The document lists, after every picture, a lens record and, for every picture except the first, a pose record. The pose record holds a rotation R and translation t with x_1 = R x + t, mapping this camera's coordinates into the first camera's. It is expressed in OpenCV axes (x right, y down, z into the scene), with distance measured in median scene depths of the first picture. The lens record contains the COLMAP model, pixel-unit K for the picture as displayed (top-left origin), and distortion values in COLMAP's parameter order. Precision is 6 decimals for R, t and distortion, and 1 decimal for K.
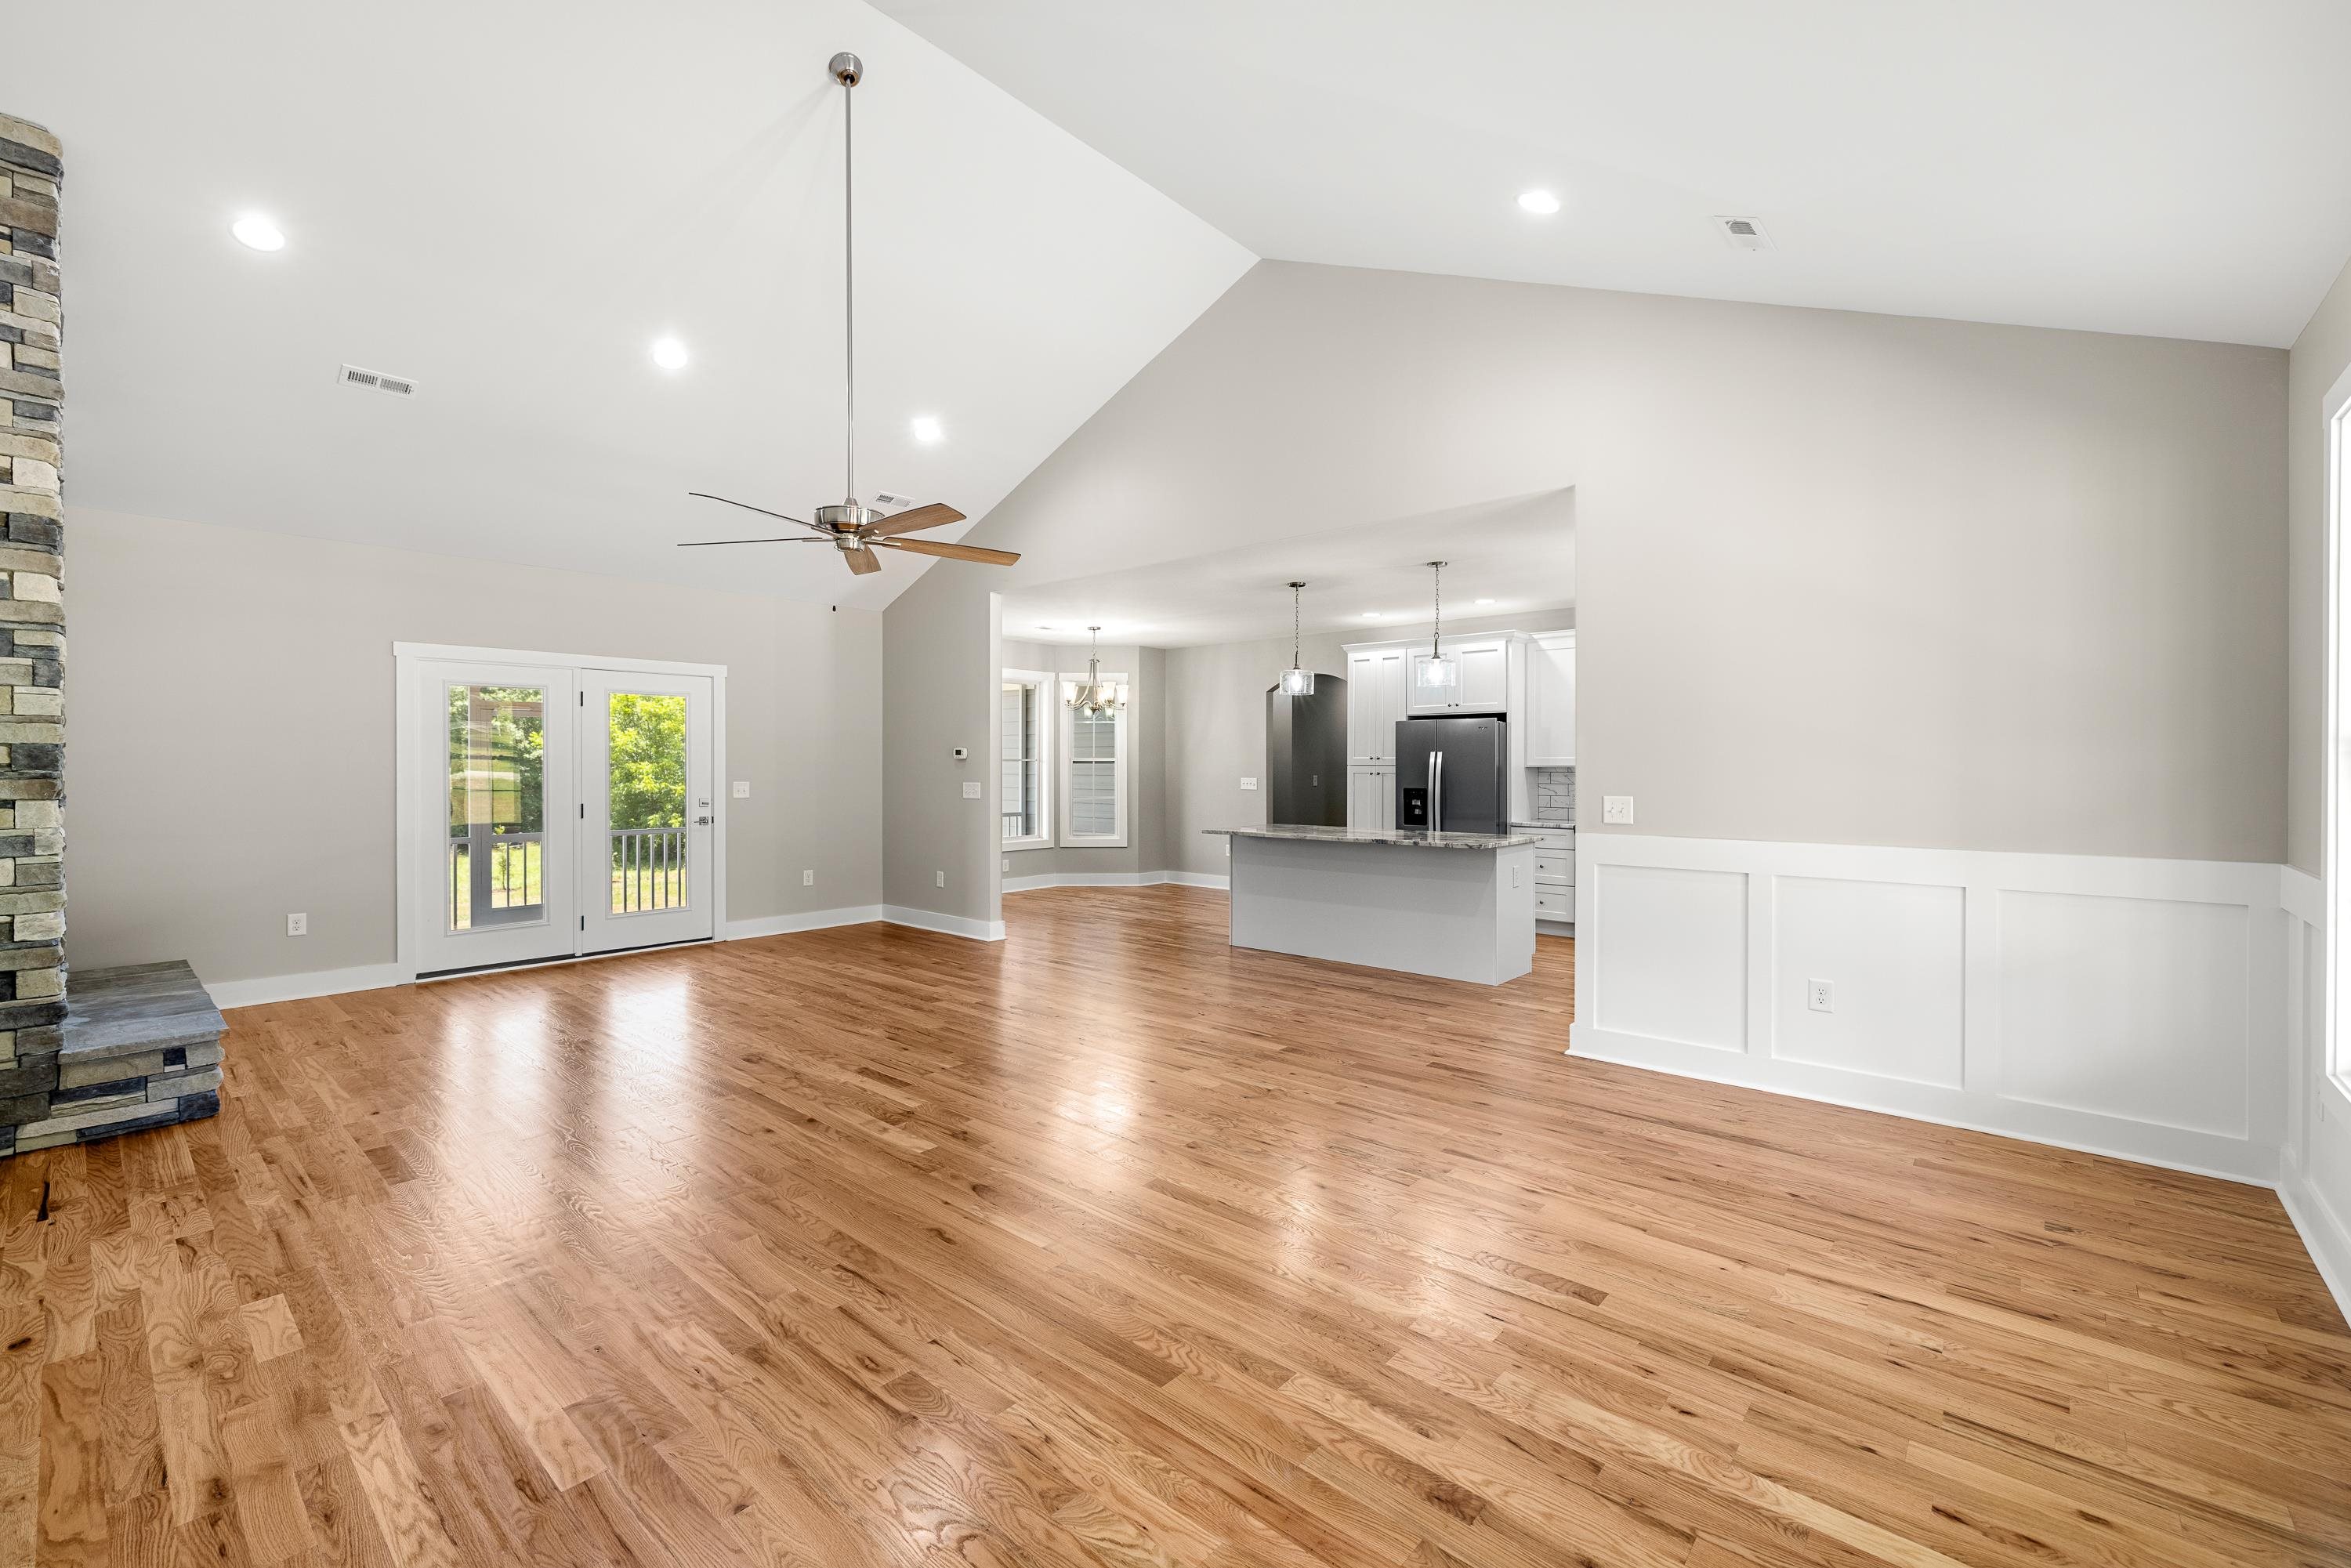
lens RADIAL K [[991.8, 0, 1161.6], [0, 991.8, 774.3], [0, 0, 1]] dist [0.002424, -0.000165]
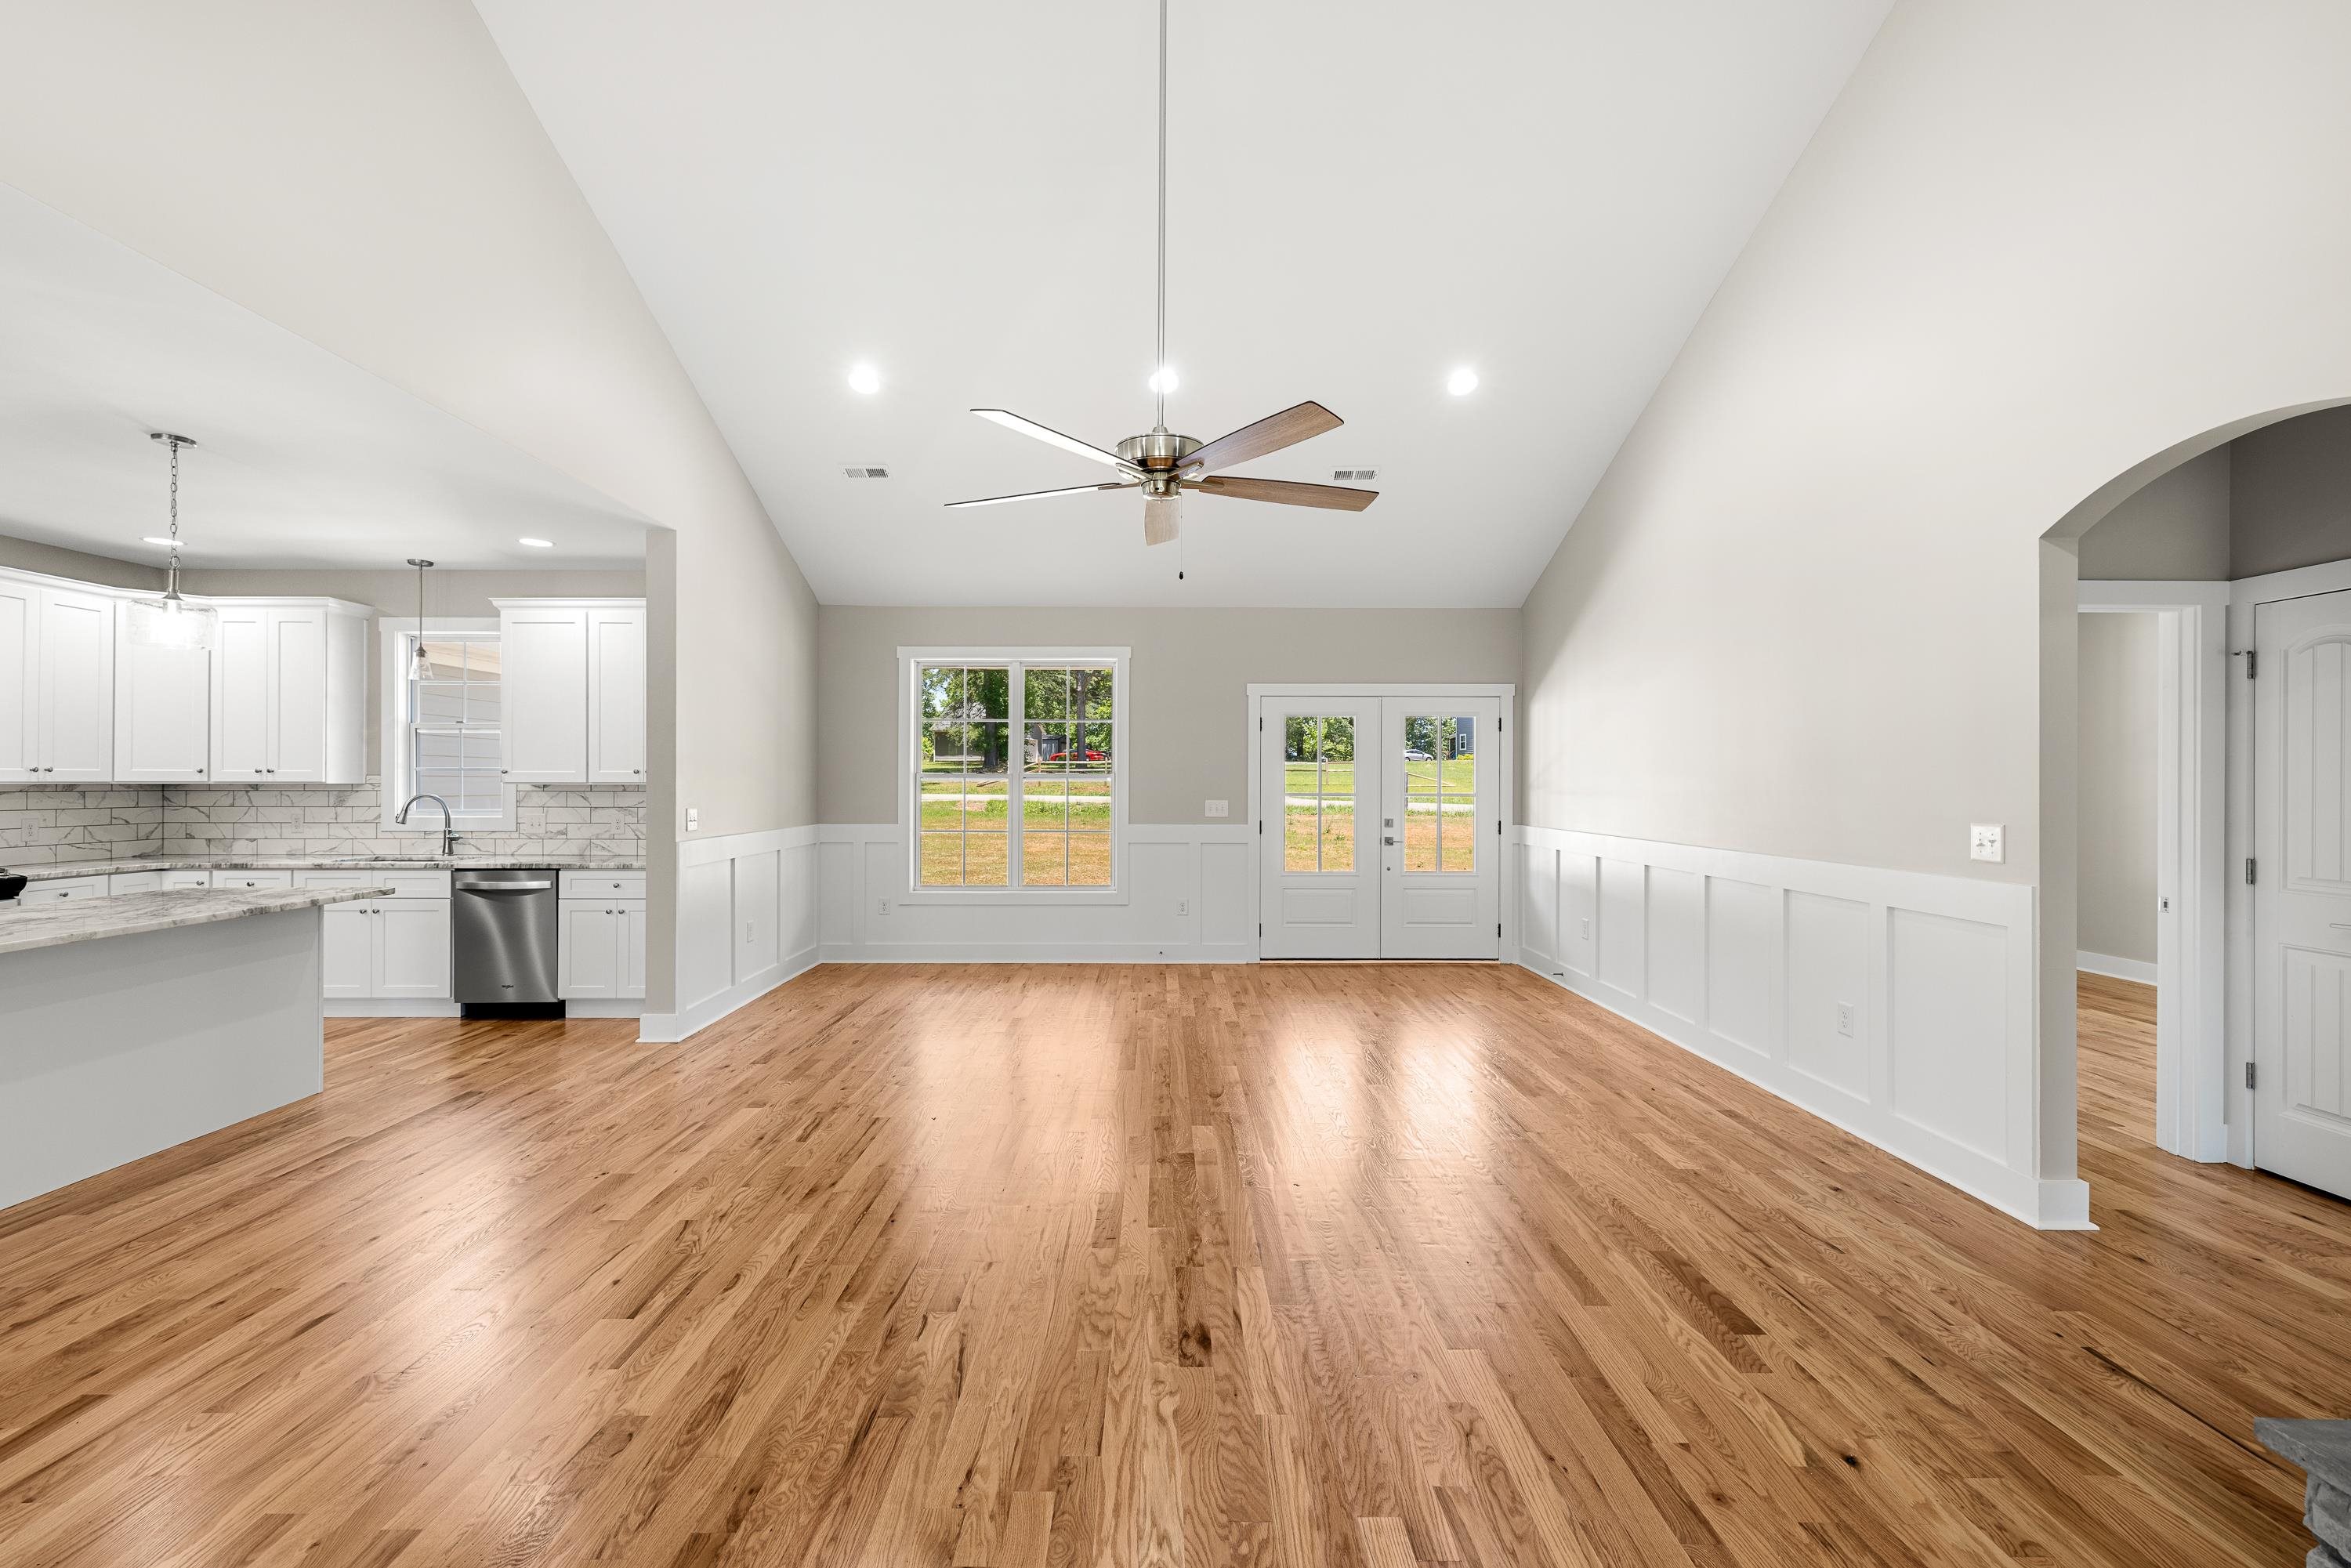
lens RADIAL K [[991.8, 0, 1173.4], [0, 991.8, 782.4], [0, 0, 1]] dist [0.002424, -0.000165]
pose [[-0.682914, -0.002794, 0.730493, -1.001006], [0.004308, 0.999960, 0.007853, -0.018851], [-0.730486, 0.008510, -0.682875, 1.735085]]
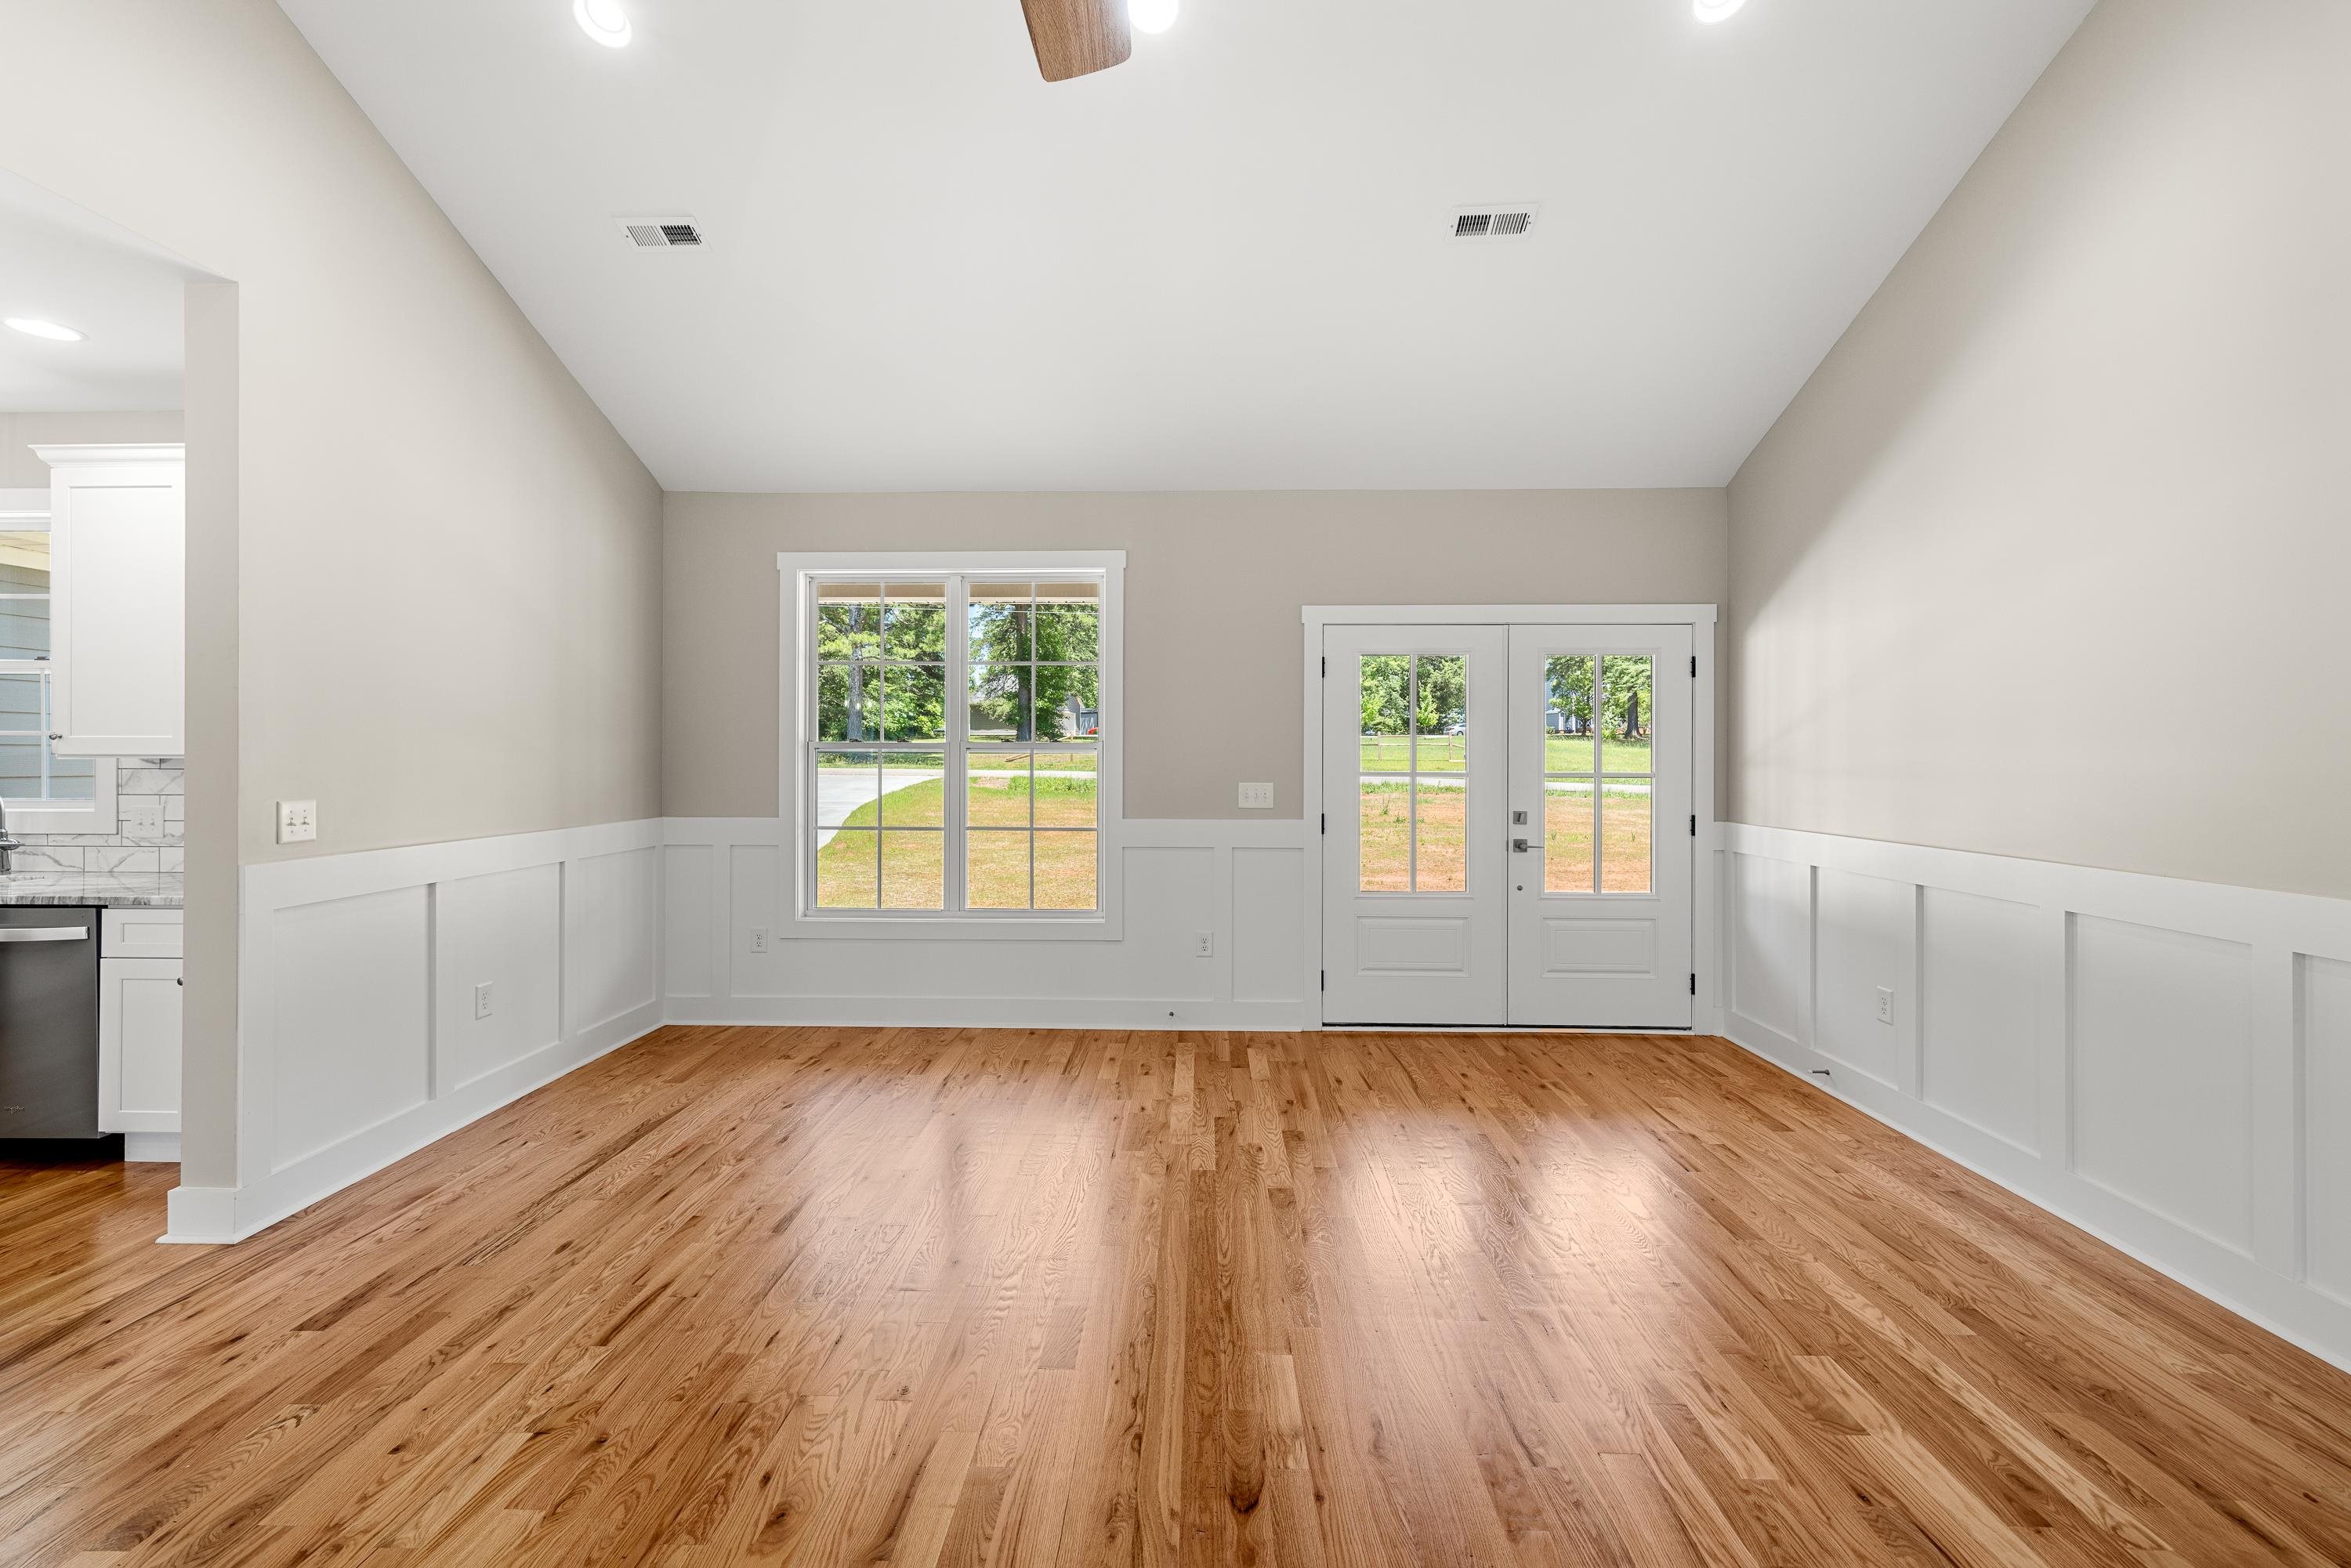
lens RADIAL K [[991.8, 0, 1175.2], [0, 991.8, 748.7], [0, 0, 1]] dist [0.002424, -0.000165]
pose [[-0.651114, 0.003695, 0.758971, -0.519460], [0.004347, 0.999990, -0.001139, -0.010815], [-0.758967, 0.002558, -0.651124, 1.233927]]
